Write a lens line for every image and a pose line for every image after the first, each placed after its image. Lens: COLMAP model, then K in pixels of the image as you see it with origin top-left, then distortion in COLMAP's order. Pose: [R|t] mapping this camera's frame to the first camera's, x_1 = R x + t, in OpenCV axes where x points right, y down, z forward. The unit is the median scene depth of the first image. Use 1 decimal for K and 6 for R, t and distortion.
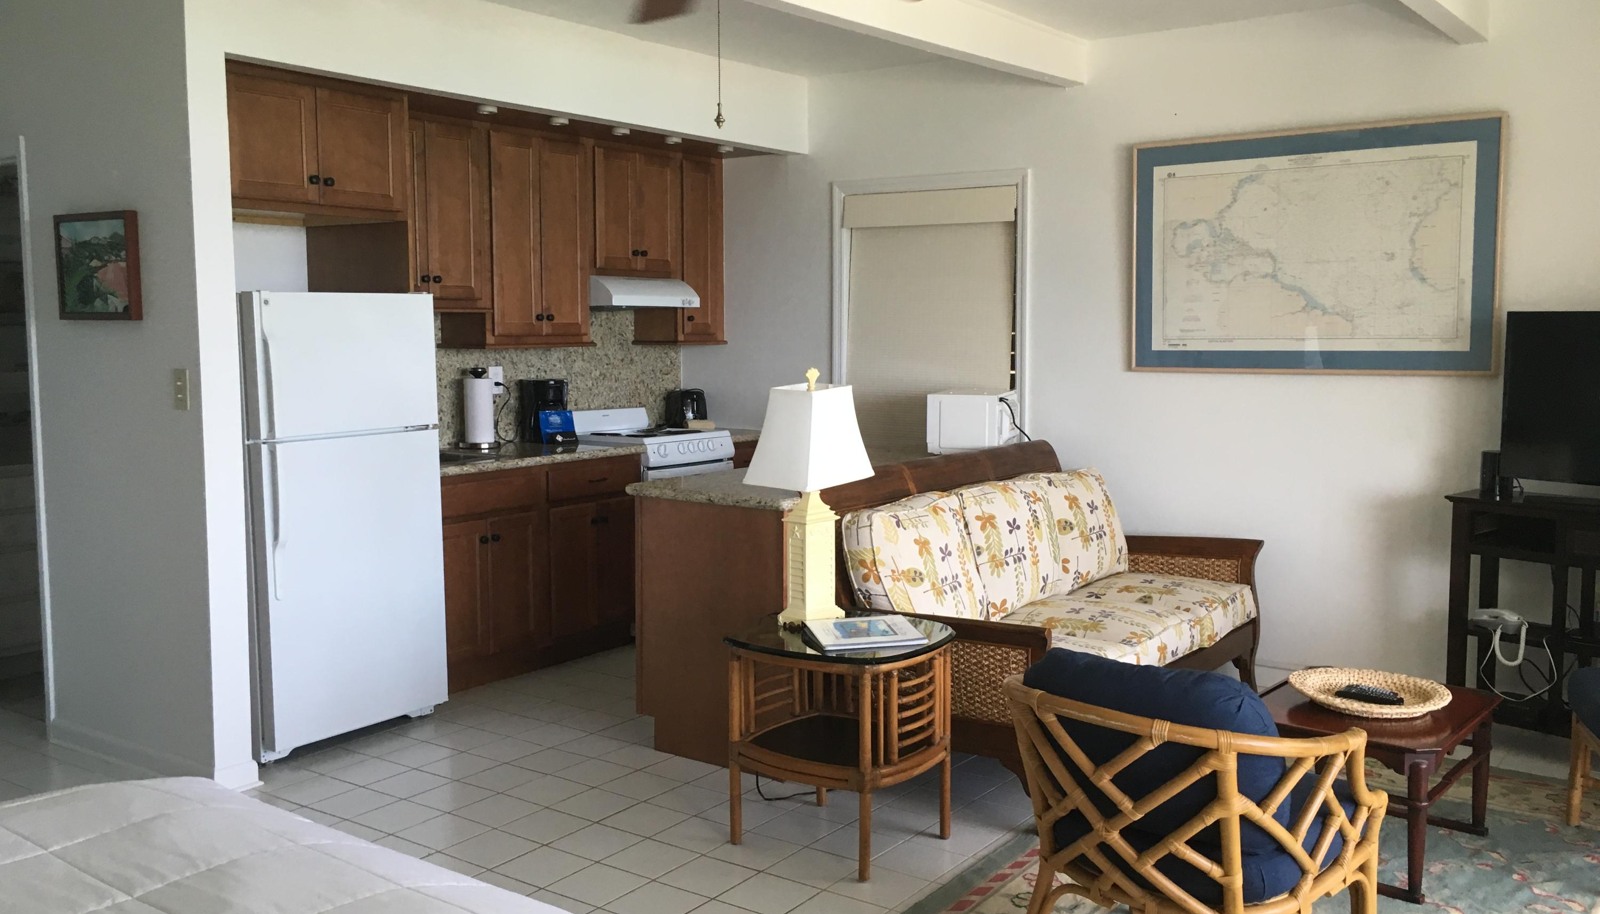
lens RADIAL K [[1361.3, 0, 796.2], [0, 1361.3, 459.0], [0, 0, 1]] dist [0.070555, -0.091326]
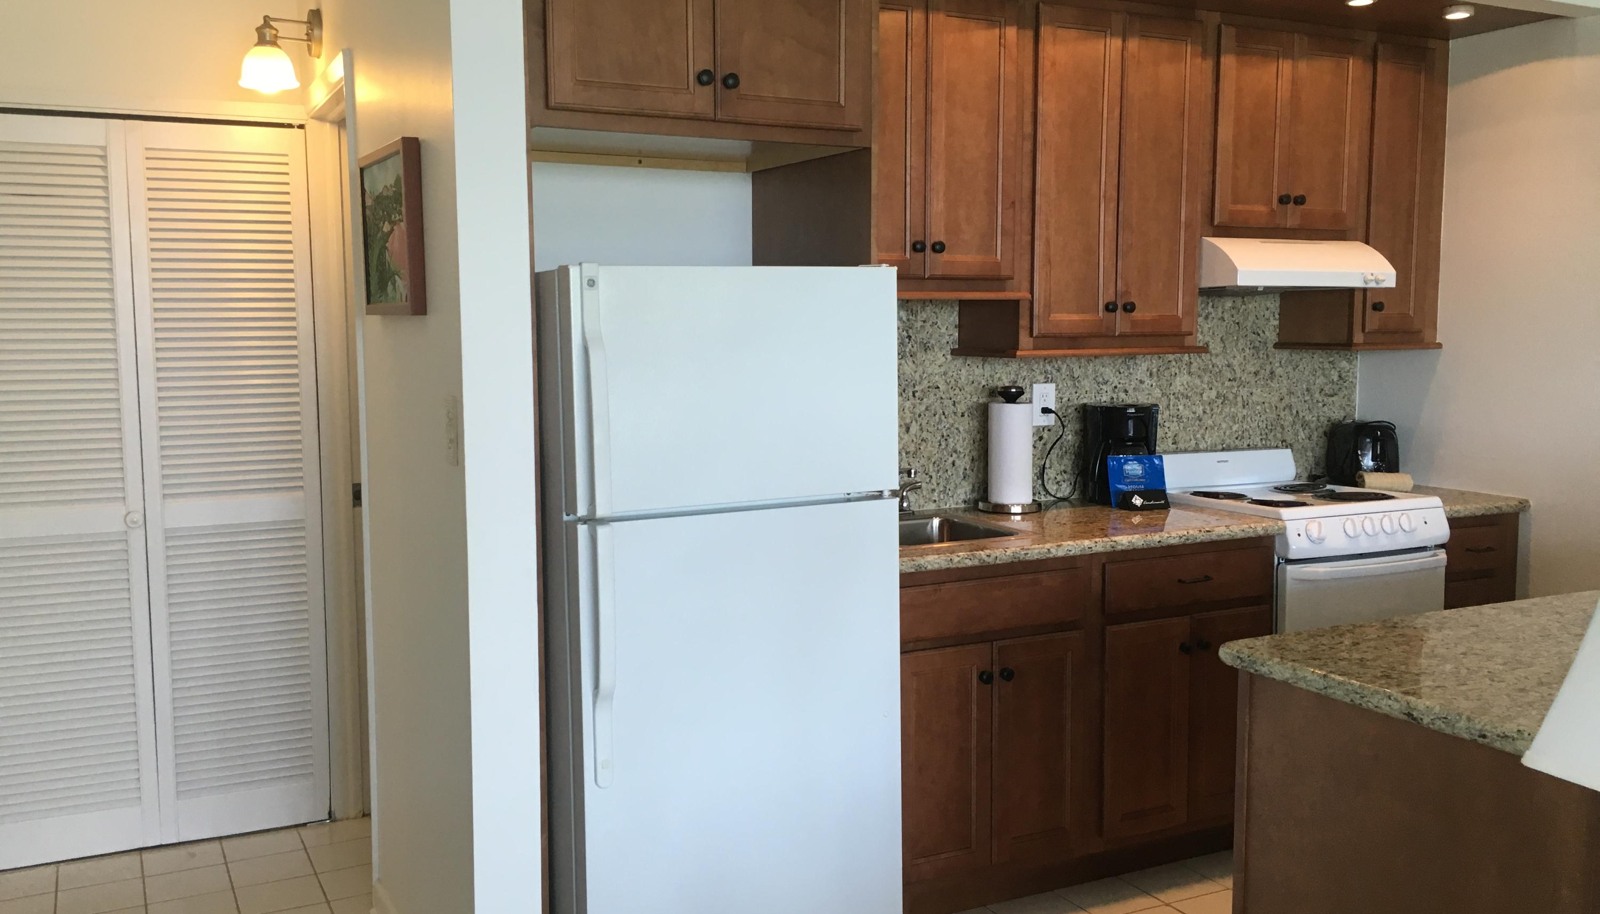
lens RADIAL K [[1361.3, 0, 793.3], [0, 1361.3, 455.4], [0, 0, 1]] dist [0.070555, -0.091326]
pose [[0.889377, 0.042710, -0.455175, -0.033700], [-0.042010, 0.999049, 0.011658, -0.040836], [0.455240, 0.008754, 0.890326, 0.415917]]
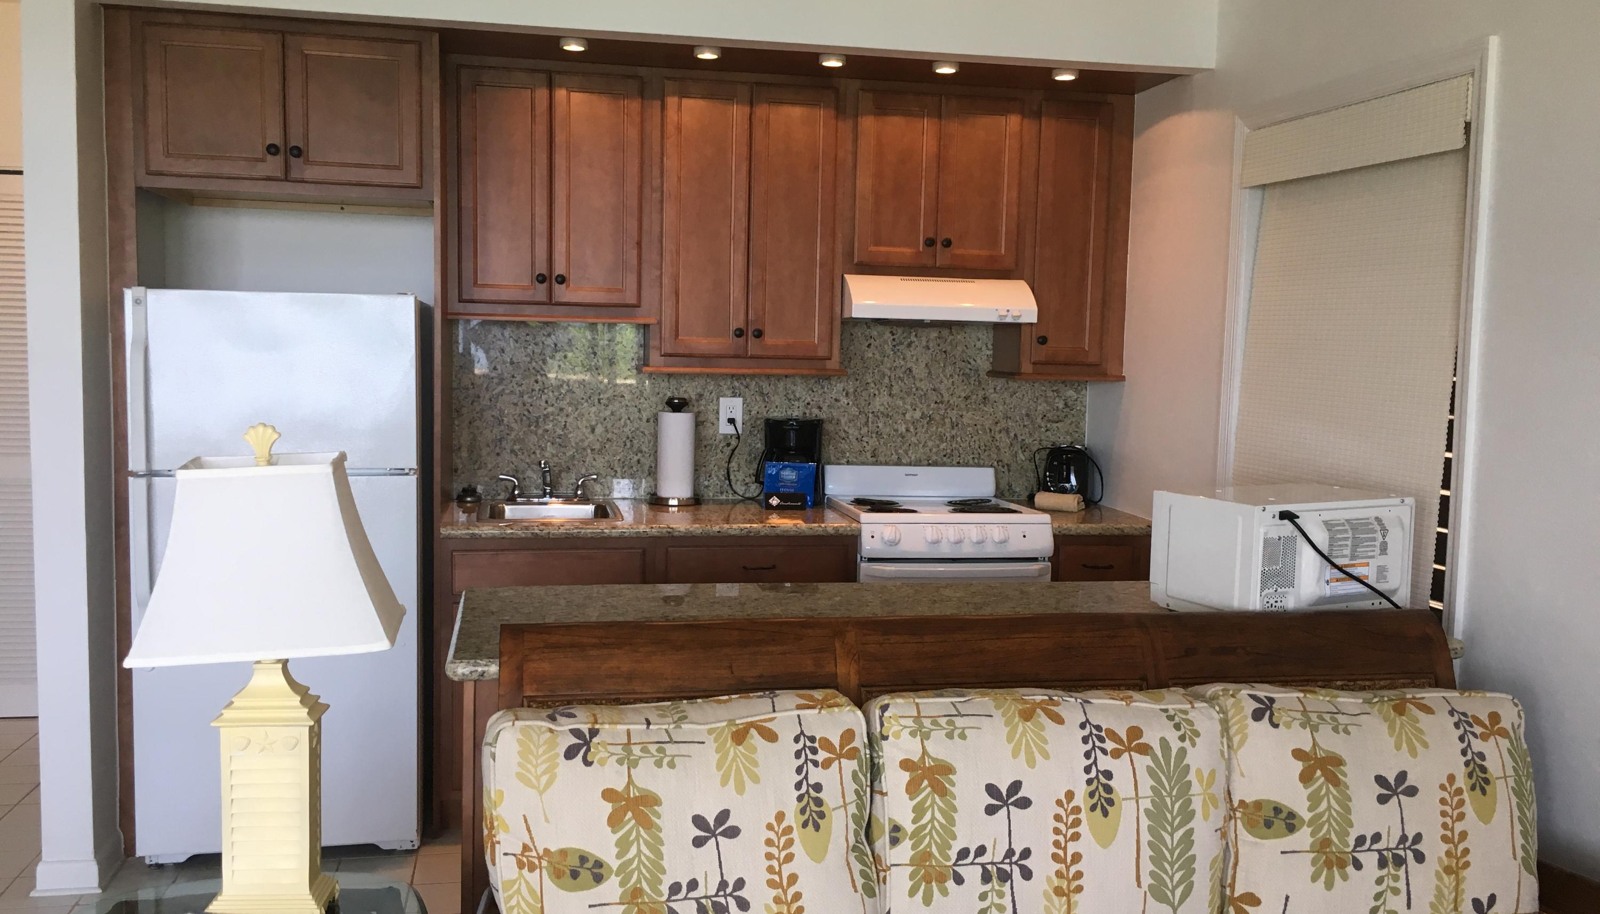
lens RADIAL K [[1361.3, 0, 796.1], [0, 1361.3, 456.7], [0, 0, 1]] dist [0.070555, -0.091326]
pose [[0.728215, 0.077894, -0.680908, 0.358217], [-0.091629, 0.995666, 0.015907, -0.056795], [0.679196, 0.050807, 0.732196, 0.535931]]
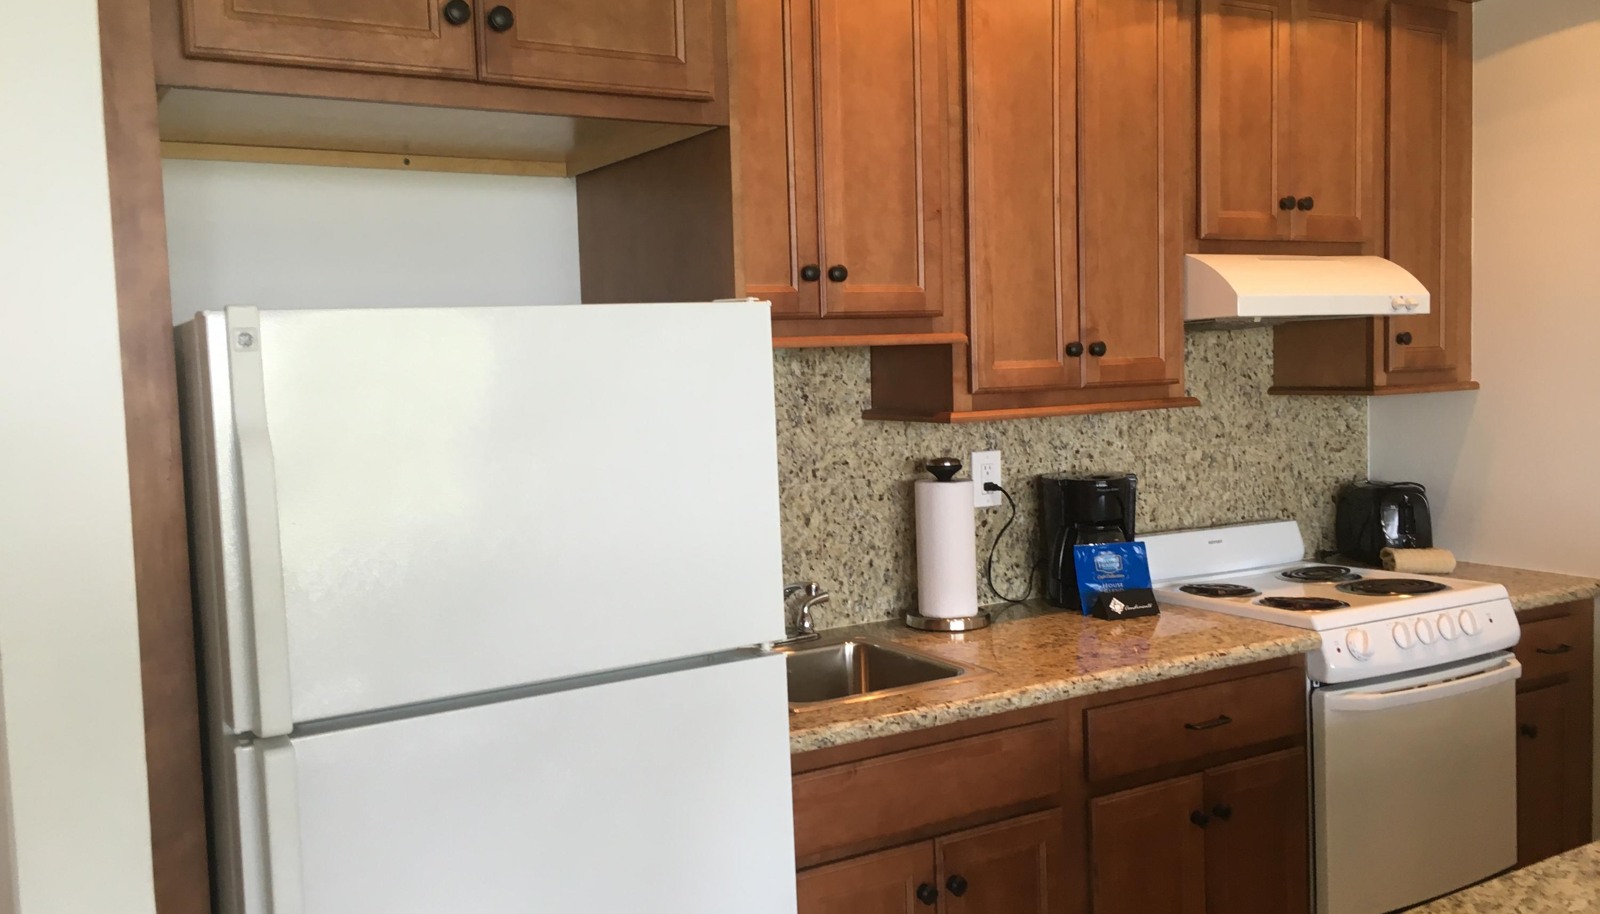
lens RADIAL K [[1361.3, 0, 793.4], [0, 1361.3, 456.0], [0, 0, 1]] dist [0.070555, -0.091326]
pose [[0.913993, 0.000202, -0.405729, -0.094872], [-0.008655, 0.999782, -0.019001, -0.063164], [0.405637, 0.020879, 0.913796, 0.588033]]
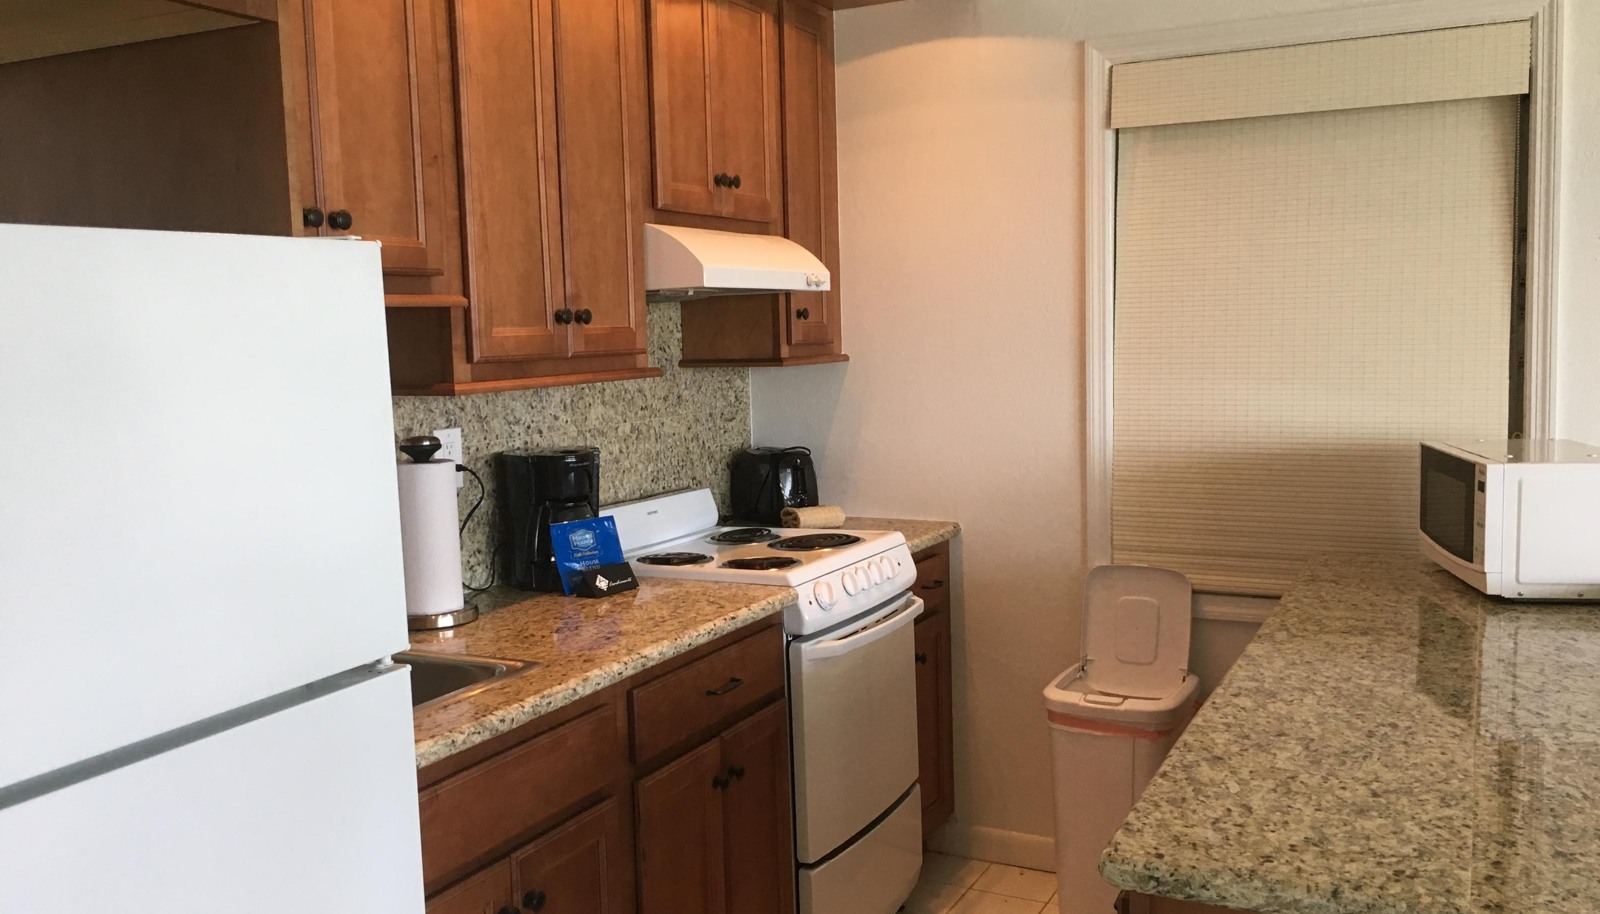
lens RADIAL K [[1361.3, 0, 793.1], [0, 1361.3, 456.2], [0, 0, 1]] dist [0.070555, -0.091326]
pose [[0.987288, -0.041543, 0.153414, -0.199018], [0.042149, 0.999111, -0.000699, -0.060465], [-0.153248, 0.007156, 0.988162, 0.605399]]
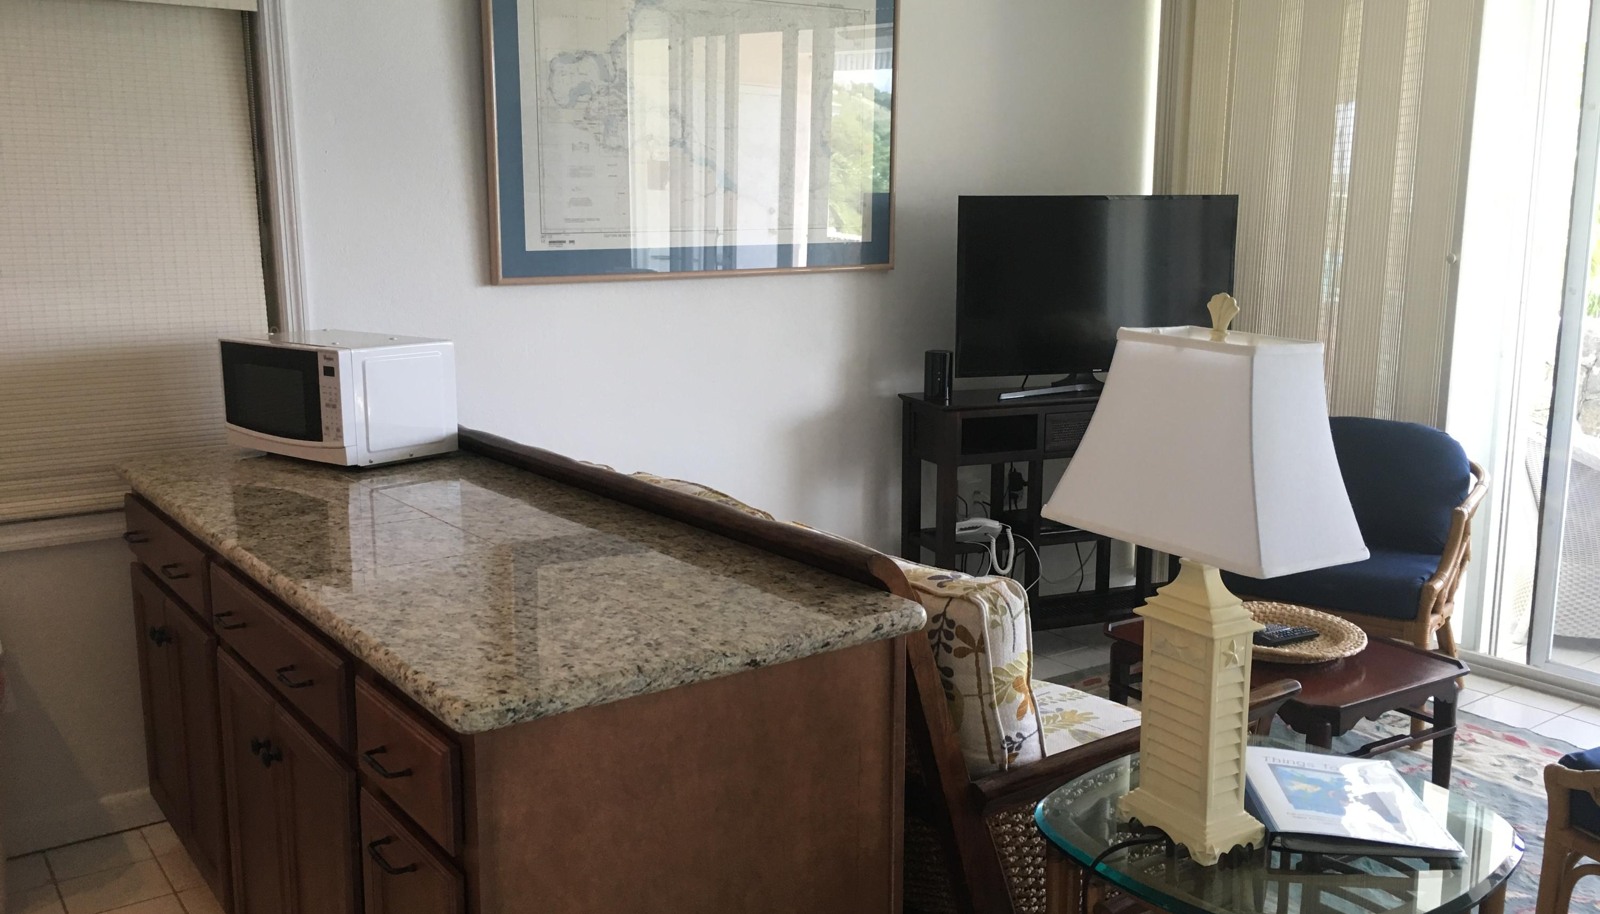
lens RADIAL K [[1361.3, 0, 785.6], [0, 1361.3, 459.8], [0, 0, 1]] dist [0.070555, -0.091326]
pose [[0.322362, -0.168468, 0.931505, -0.330314], [0.098788, 0.984650, 0.143892, -0.065345], [-0.941448, 0.045636, 0.334056, 0.695692]]
